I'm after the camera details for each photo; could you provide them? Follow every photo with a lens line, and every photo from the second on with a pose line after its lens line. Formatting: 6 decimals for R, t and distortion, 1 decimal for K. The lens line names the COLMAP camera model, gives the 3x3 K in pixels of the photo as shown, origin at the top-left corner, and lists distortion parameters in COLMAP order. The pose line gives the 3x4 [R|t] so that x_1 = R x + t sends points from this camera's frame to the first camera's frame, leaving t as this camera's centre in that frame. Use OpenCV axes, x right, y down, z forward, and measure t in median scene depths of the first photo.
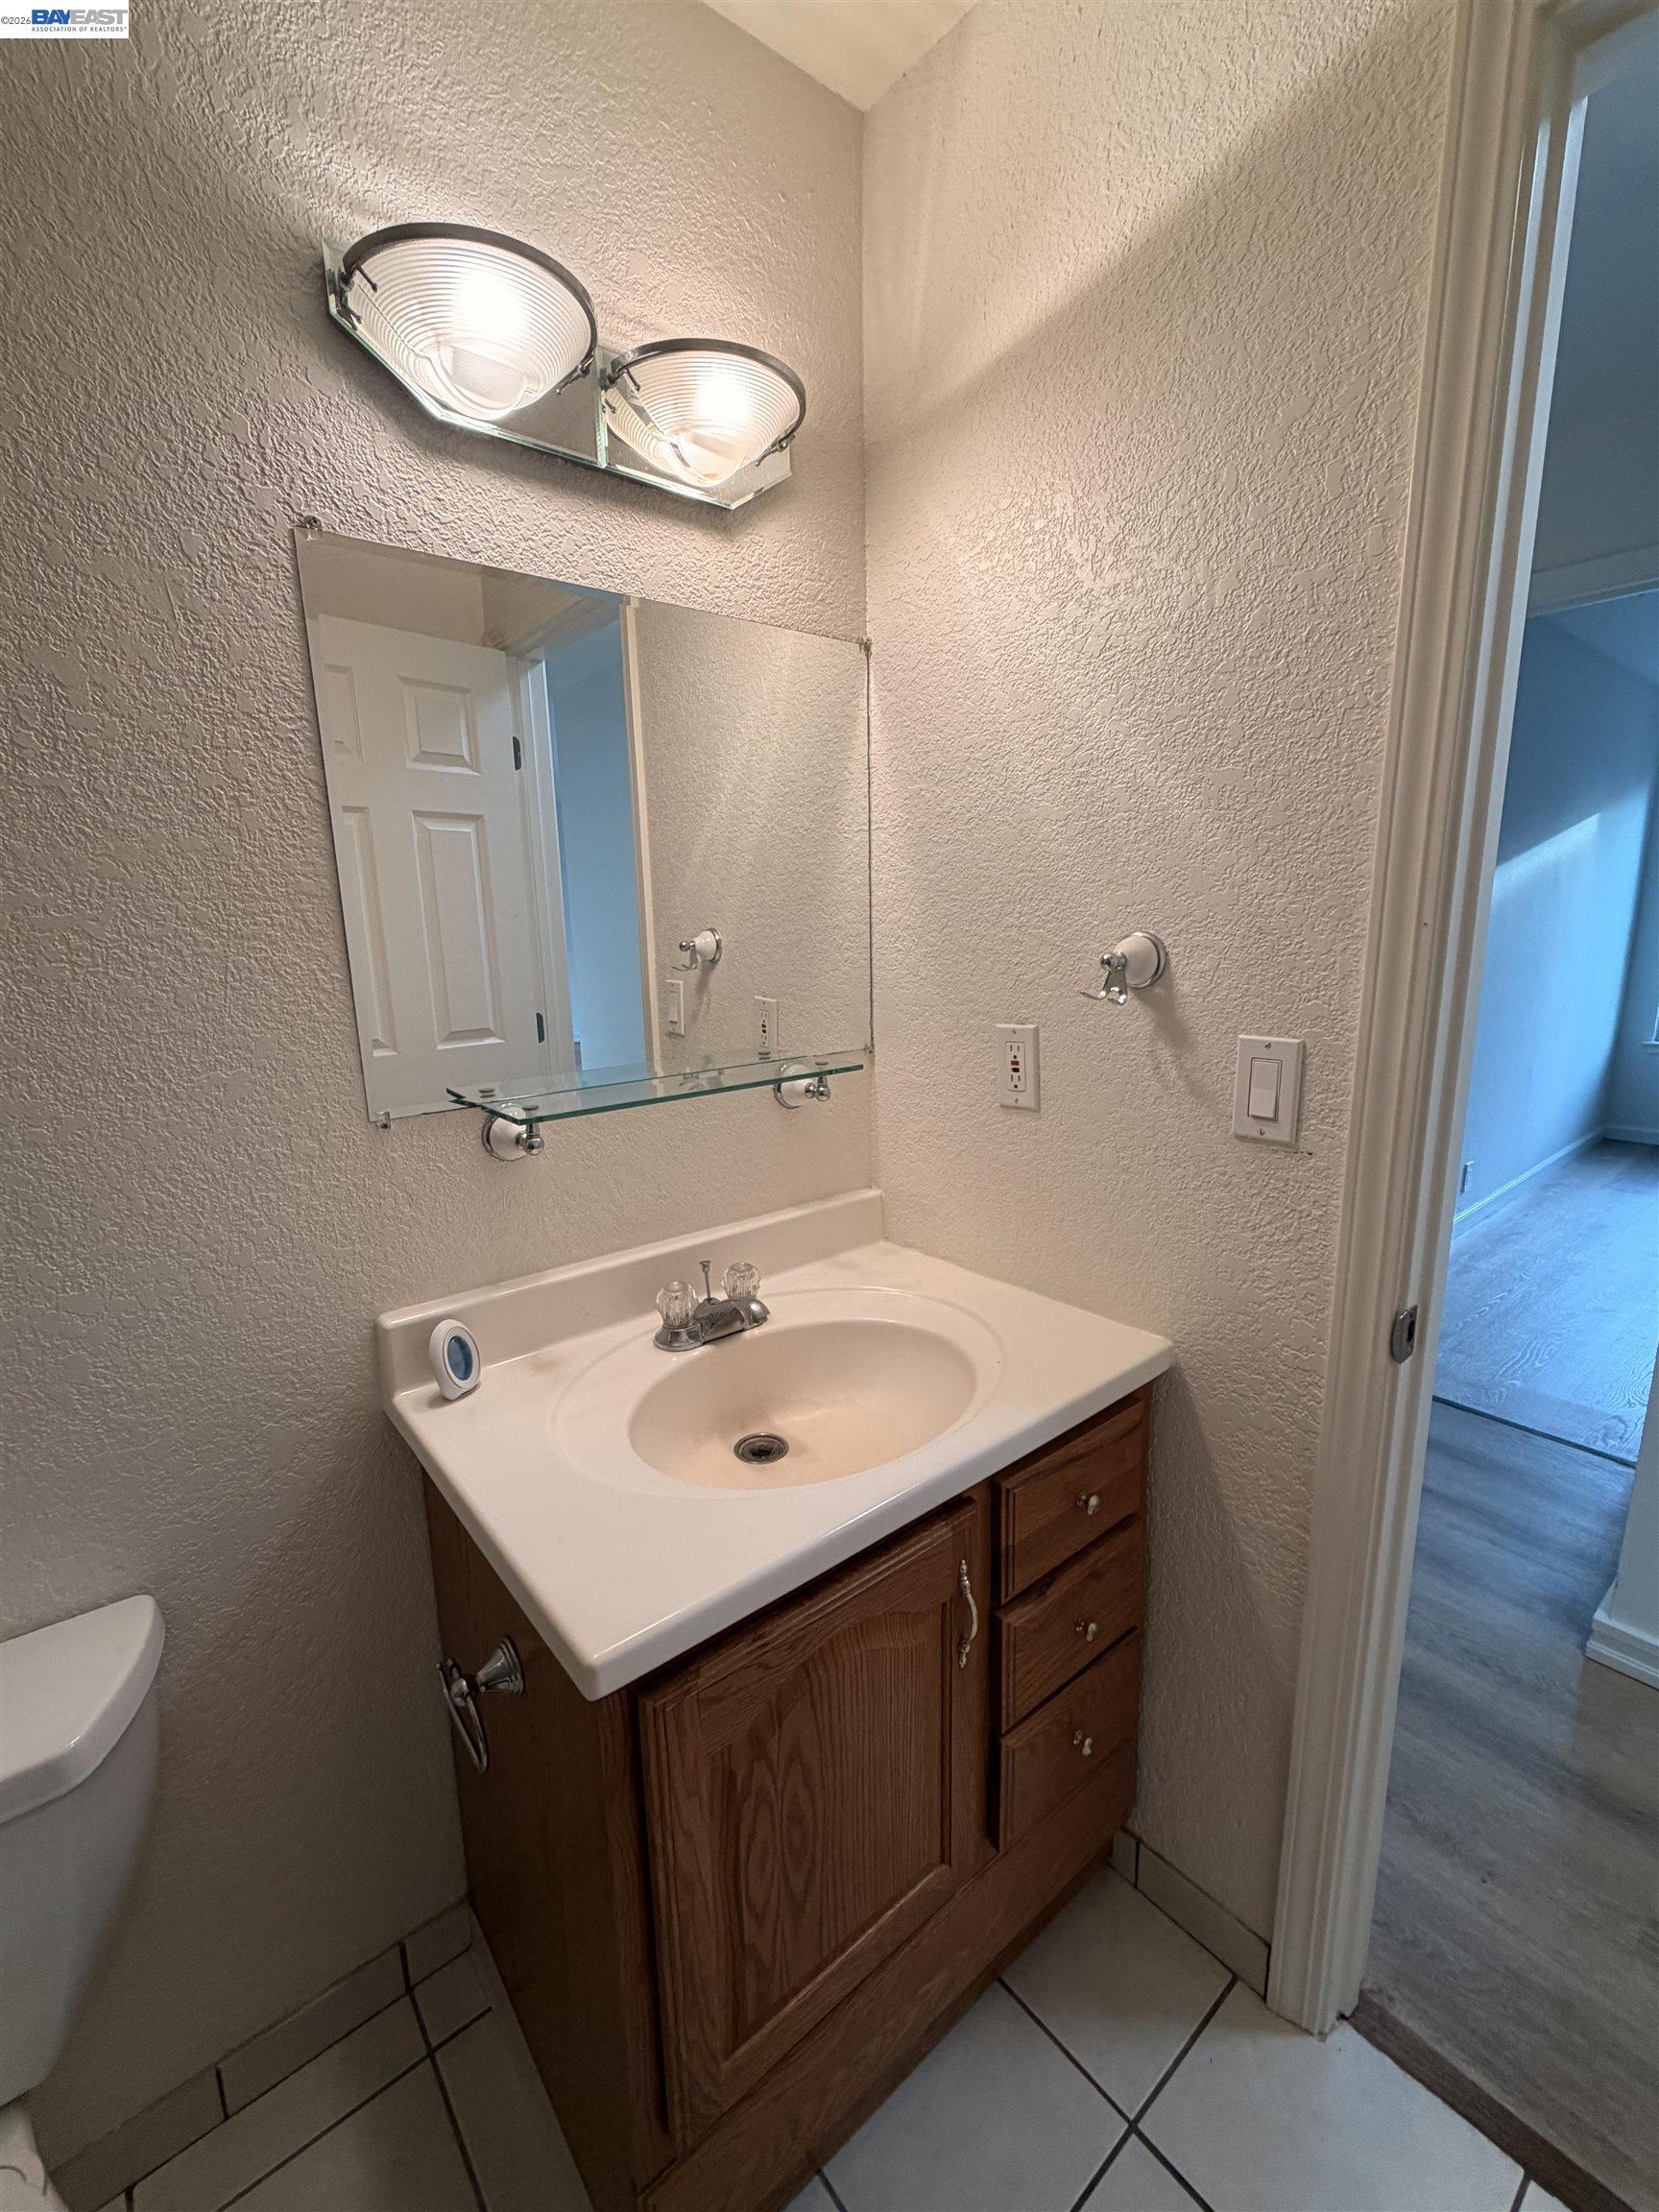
lens RADIAL K [[921.9, 0, 824.9], [0, 921.9, 1101.8], [0, 0, 1]] dist [-0.000498, 0.000189]
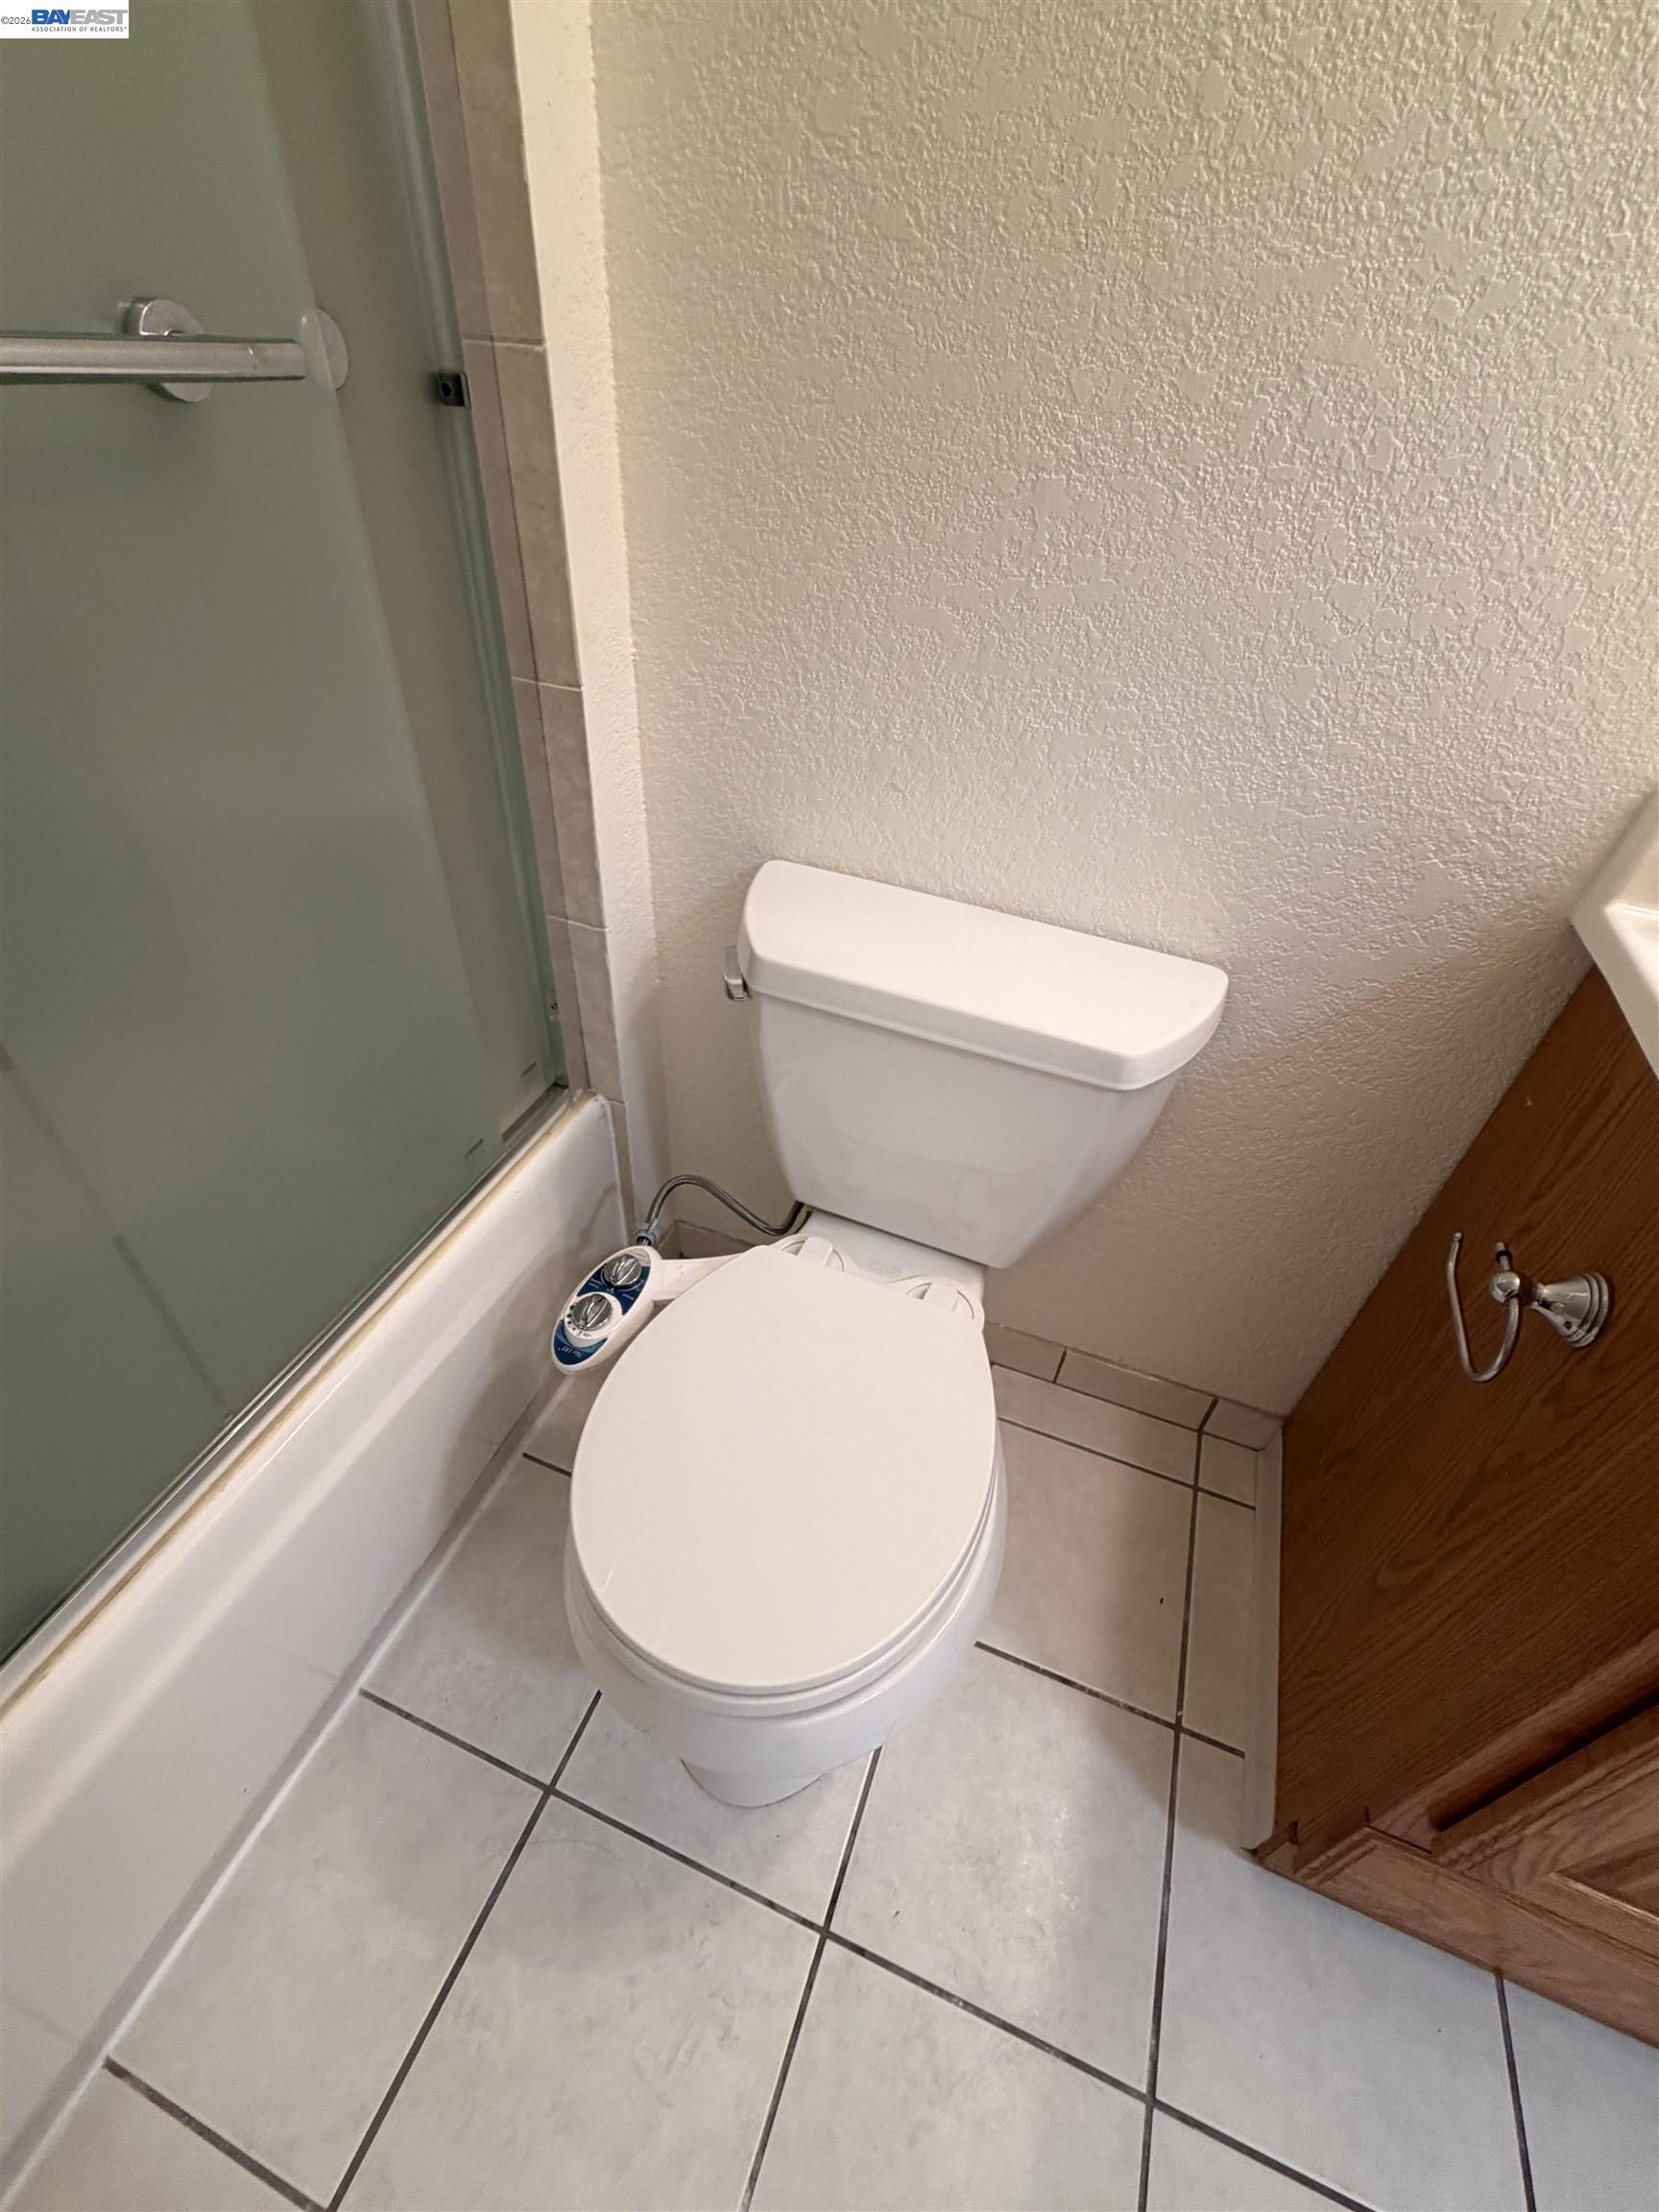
lens RADIAL K [[921.9, 0, 824.9], [0, 921.9, 1101.8], [0, 0, 1]] dist [-0.000498, 0.000189]
pose [[0.497384, 0.586402, -0.639329, -0.268142], [-0.238398, 0.800970, 0.549193, 0.229689], [0.834132, -0.120745, 0.538187, 0.145870]]
